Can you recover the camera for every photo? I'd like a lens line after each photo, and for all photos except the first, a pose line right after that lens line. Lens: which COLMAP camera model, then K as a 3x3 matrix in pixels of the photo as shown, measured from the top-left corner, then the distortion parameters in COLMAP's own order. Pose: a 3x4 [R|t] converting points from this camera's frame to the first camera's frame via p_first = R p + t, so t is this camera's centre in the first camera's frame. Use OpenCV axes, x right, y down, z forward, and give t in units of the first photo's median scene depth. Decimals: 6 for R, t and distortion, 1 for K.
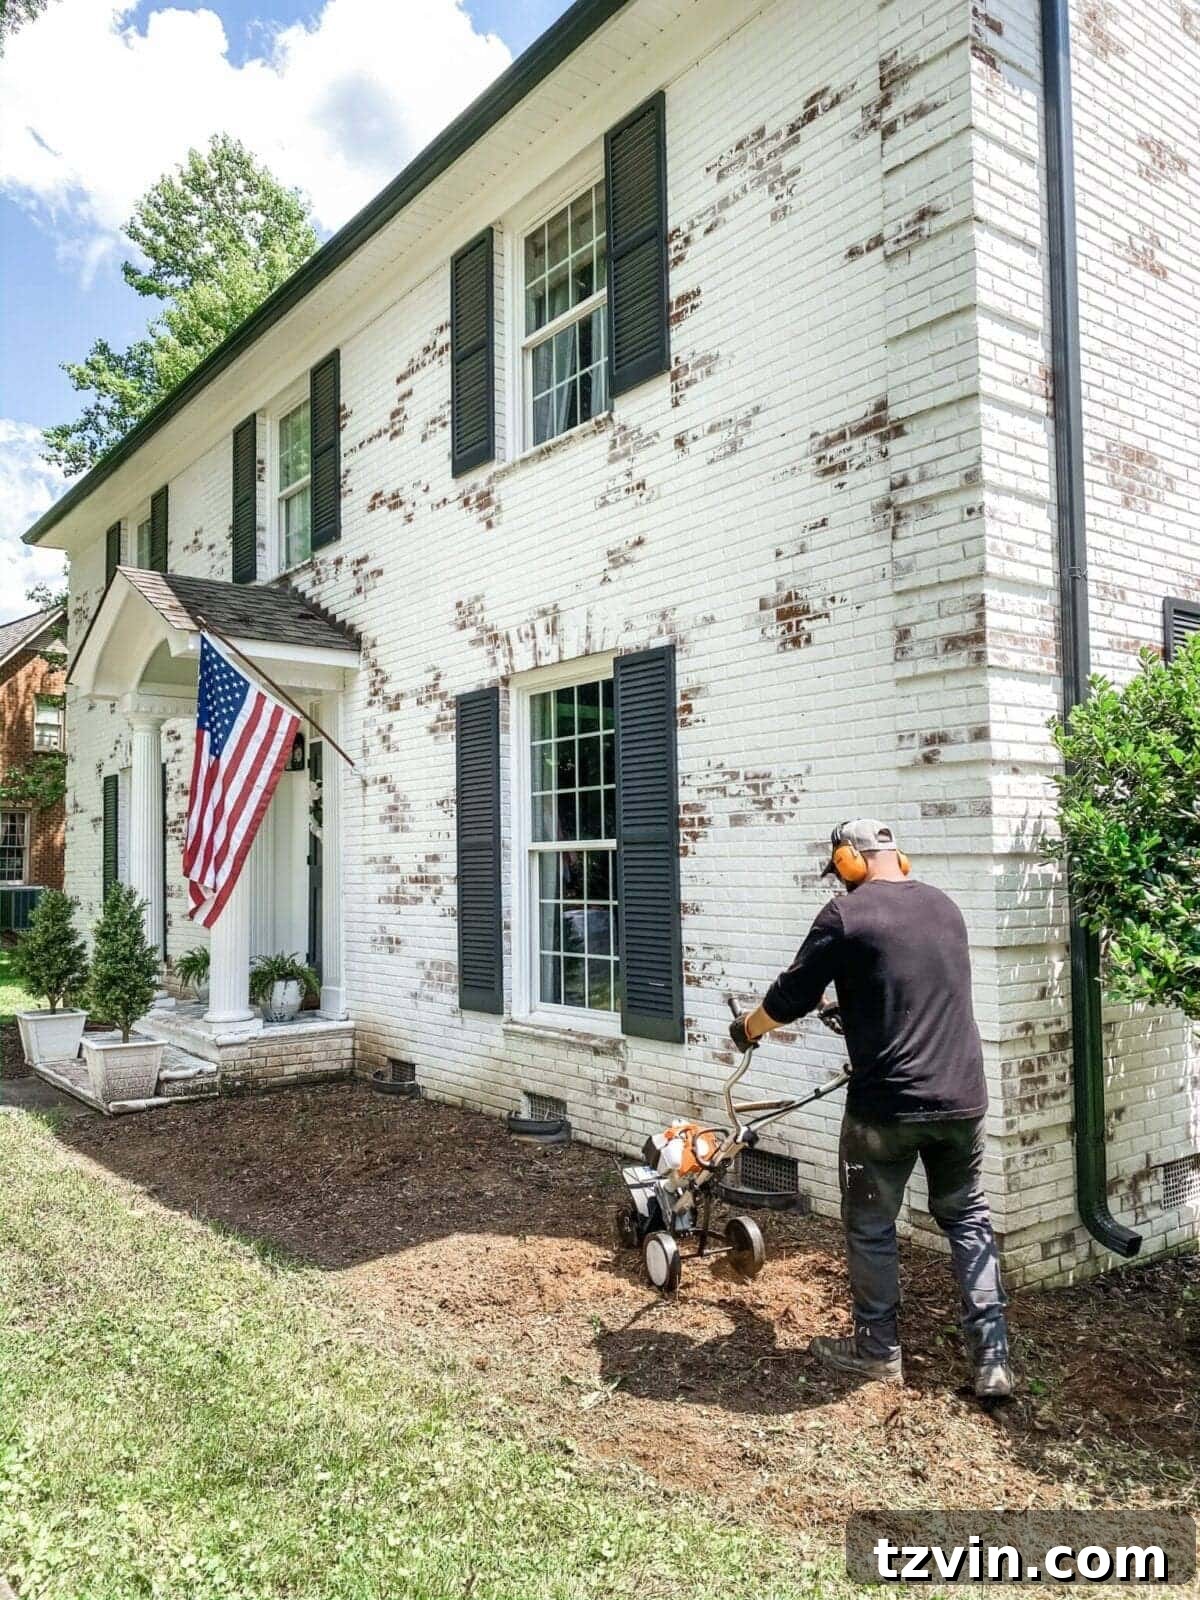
lens RADIAL K [[1231.3, 0, 600.5], [0, 1231.3, 776.1], [0, 0, 1]] dist [0.043081, -0.010955]
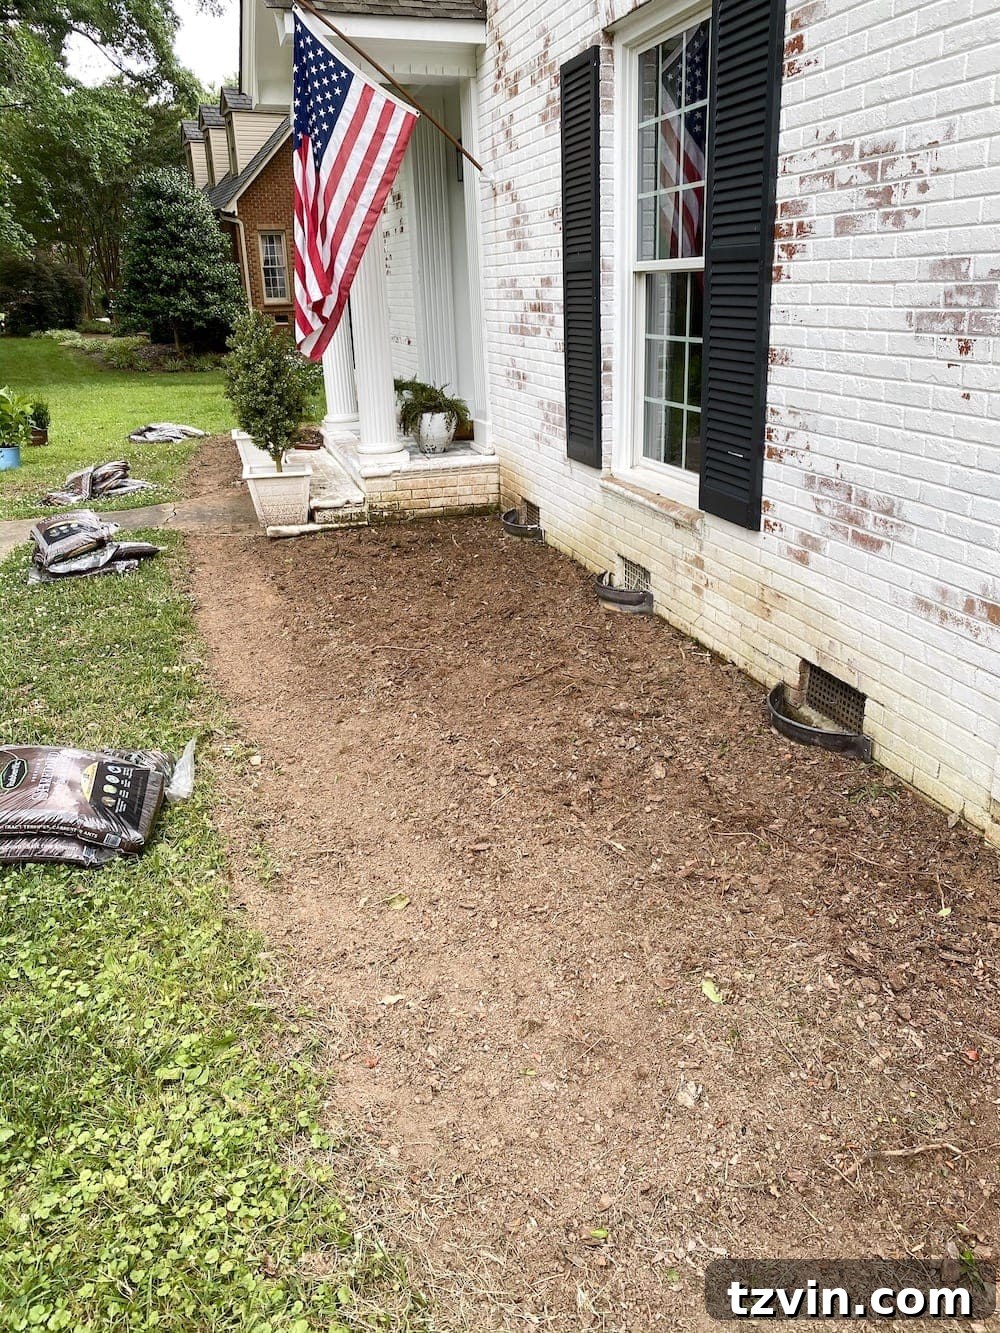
lens RADIAL K [[1022.2, 0, 500.0], [0, 1022.2, 666.5], [0, 0, 1]] dist [-0.000776, -0.000647]
pose [[0.931779, 0.110695, -0.345738, 0.122848], [0.047312, 0.907226, 0.417974, 0.009657], [0.359930, -0.405817, 0.840097, 0.284567]]
